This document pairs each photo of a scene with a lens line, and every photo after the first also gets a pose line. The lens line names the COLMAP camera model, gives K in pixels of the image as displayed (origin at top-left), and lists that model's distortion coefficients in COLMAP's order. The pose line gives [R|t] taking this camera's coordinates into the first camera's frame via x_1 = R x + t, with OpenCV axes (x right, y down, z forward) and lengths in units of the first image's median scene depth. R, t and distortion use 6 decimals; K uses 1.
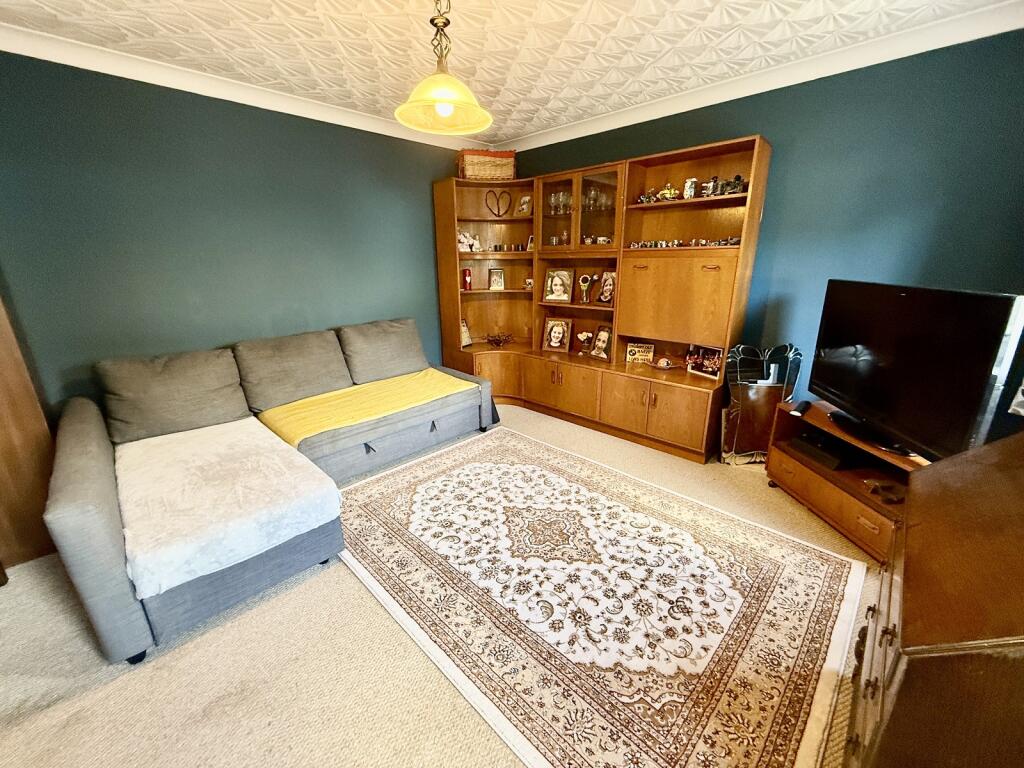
lens RADIAL K [[410.2, 0, 510.1], [0, 410.2, 383.0], [0, 0, 1]] dist [-0.000056, -0.000497]
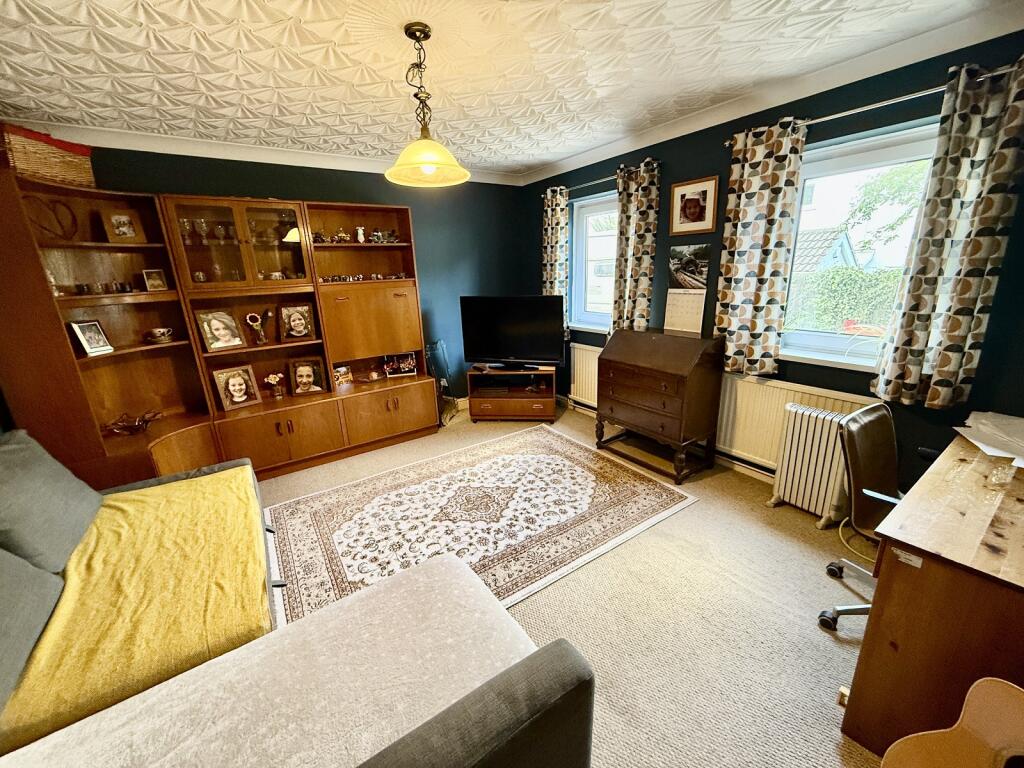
lens RADIAL K [[410.2, 0, 510.9], [0, 410.2, 382.7], [0, 0, 1]] dist [-0.000056, -0.000497]
pose [[0.195166, -0.261291, 0.945324, -0.856644], [0.319378, 0.928254, 0.190636, -0.164627], [-0.927312, 0.264710, 0.264614, 0.407188]]
